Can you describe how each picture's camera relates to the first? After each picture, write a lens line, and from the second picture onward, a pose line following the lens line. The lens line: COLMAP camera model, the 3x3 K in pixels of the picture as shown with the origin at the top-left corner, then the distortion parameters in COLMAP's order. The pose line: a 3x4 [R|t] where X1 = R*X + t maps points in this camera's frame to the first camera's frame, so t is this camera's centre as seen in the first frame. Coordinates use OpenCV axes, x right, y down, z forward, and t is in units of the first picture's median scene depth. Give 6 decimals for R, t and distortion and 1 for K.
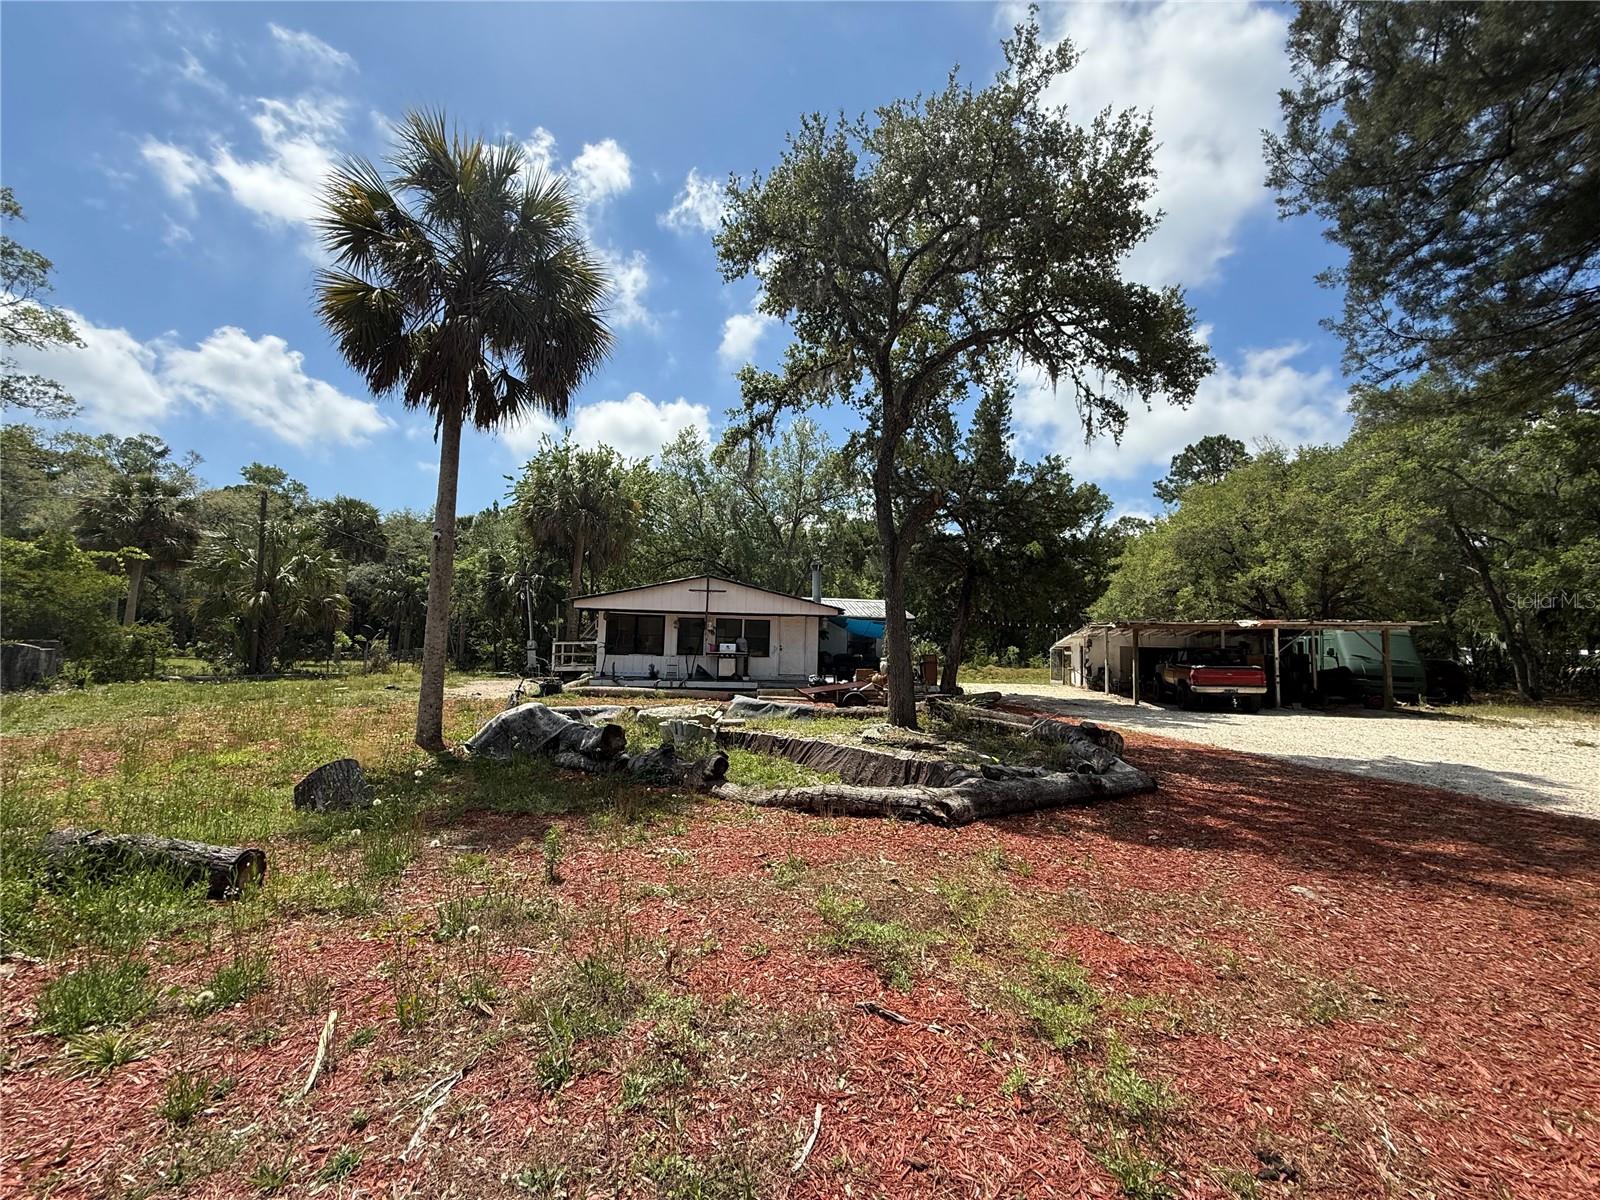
lens RADIAL K [[643.9, 0, 800.0], [0, 643.9, 600.0], [0, 0, 1]] dist [-0.000224, -0.000123]
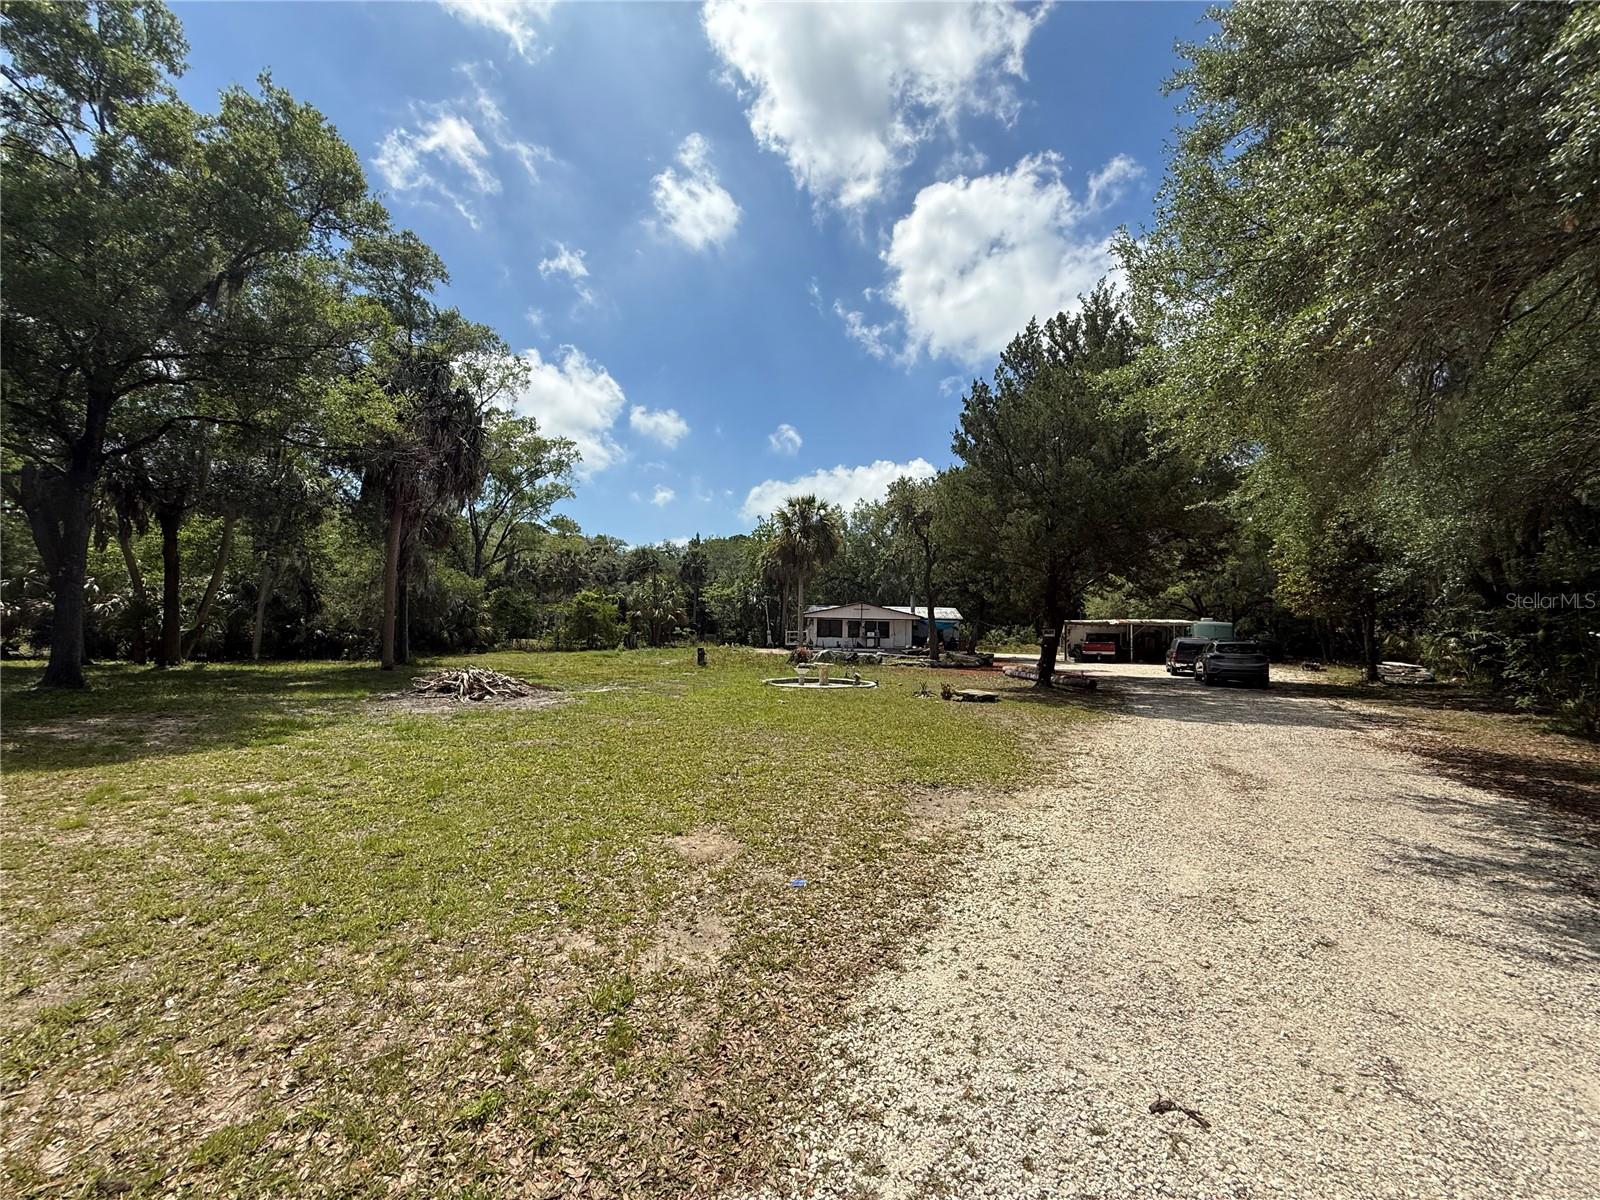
lens RADIAL K [[643.9, 0, 800.0], [0, 643.9, 600.0], [0, 0, 1]] dist [-0.000224, -0.000123]
pose [[0.982635, -0.013484, -0.185058, 0.061717], [0.012388, 0.999898, -0.007077, -0.031372], [0.185135, 0.004662, 0.982702, -1.237883]]
